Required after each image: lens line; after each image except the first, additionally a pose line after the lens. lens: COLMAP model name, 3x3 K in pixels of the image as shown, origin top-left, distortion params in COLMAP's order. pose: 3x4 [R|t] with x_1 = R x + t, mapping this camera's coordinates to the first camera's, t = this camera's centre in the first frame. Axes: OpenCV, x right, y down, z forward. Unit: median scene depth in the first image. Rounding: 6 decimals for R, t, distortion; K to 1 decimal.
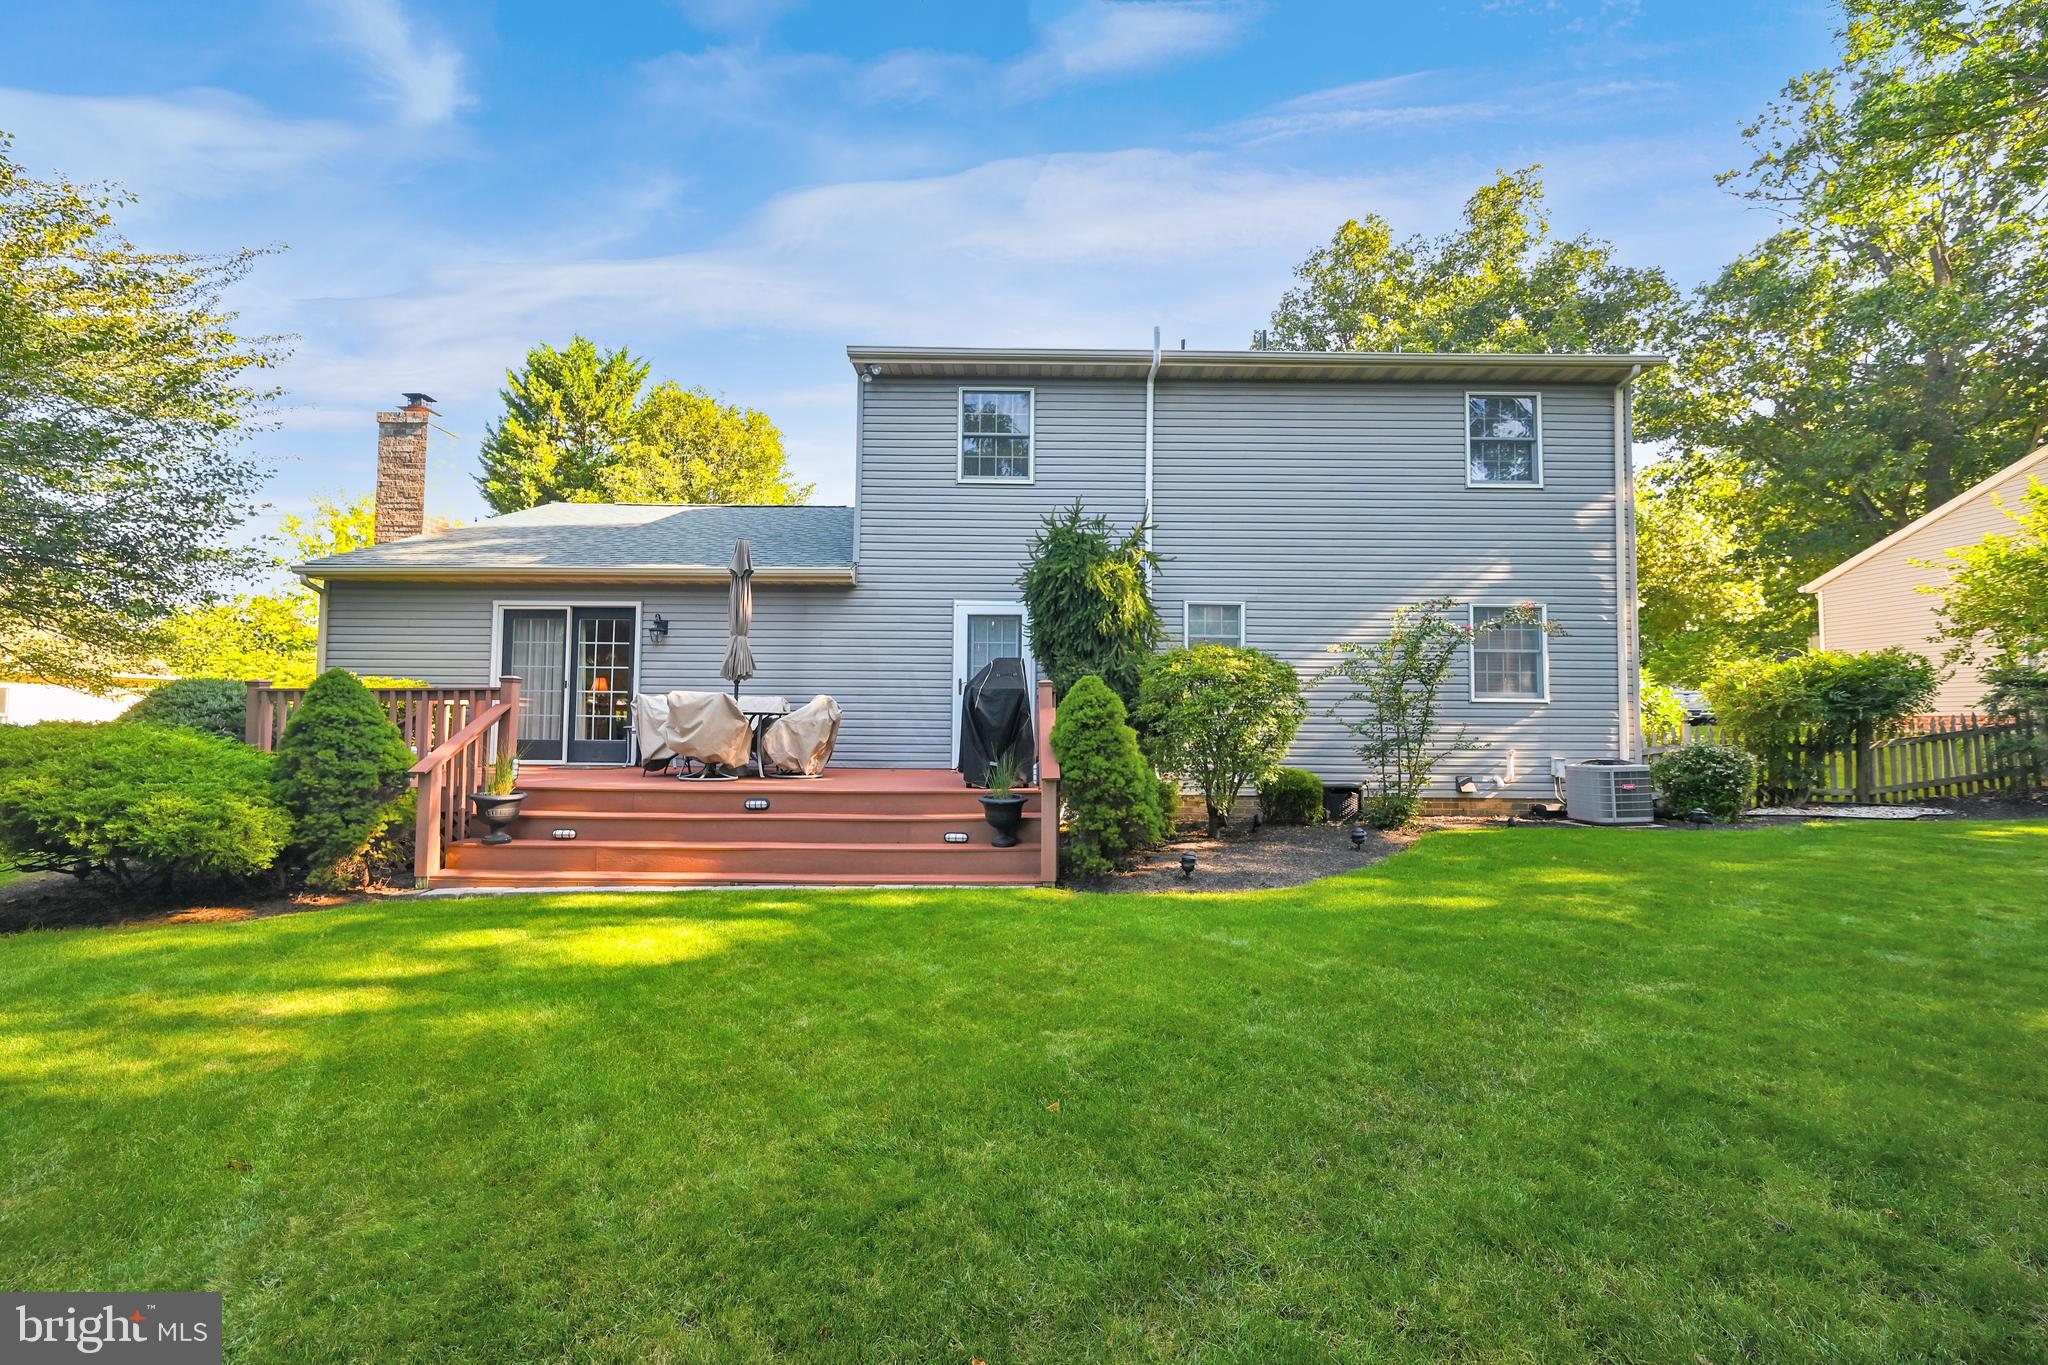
lens RADIAL K [[817.3, 0, 1024.0], [0, 817.3, 673.4], [0, 0, 1]] dist [-0.010079, 0.000470]
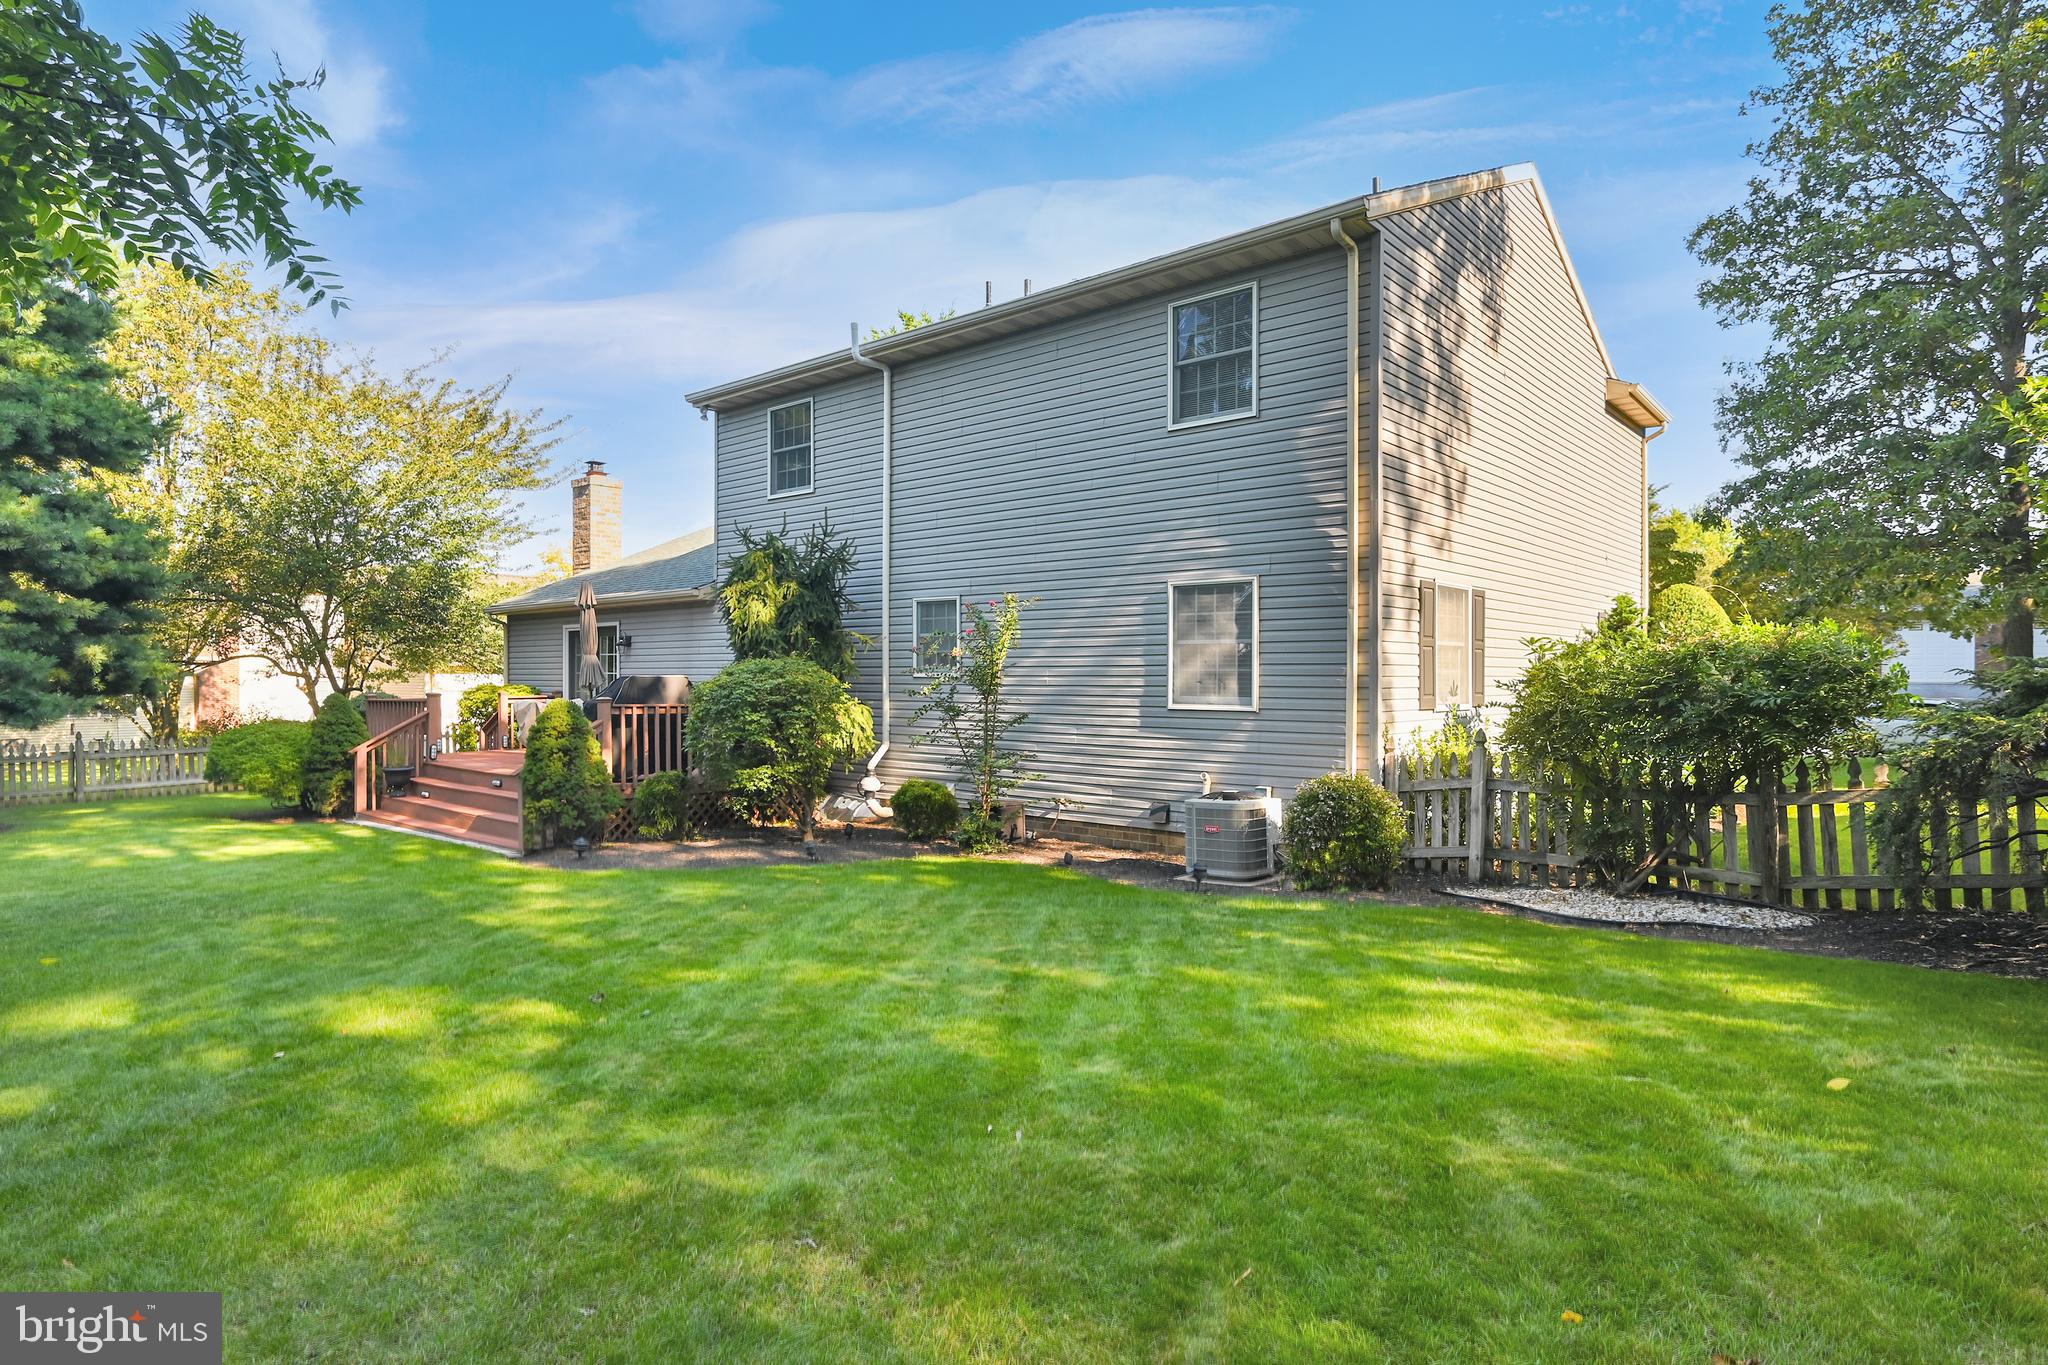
lens RADIAL K [[1121.4, 0, 1020.1], [0, 1121.4, 684.2], [0, 0, 1]] dist [0.005644, 0.000203]
pose [[0.758235, -0.004812, -0.651964, 1.121215], [0.023913, 0.999505, 0.020434, -0.013648], [0.651543, -0.031084, 0.757975, 0.095857]]
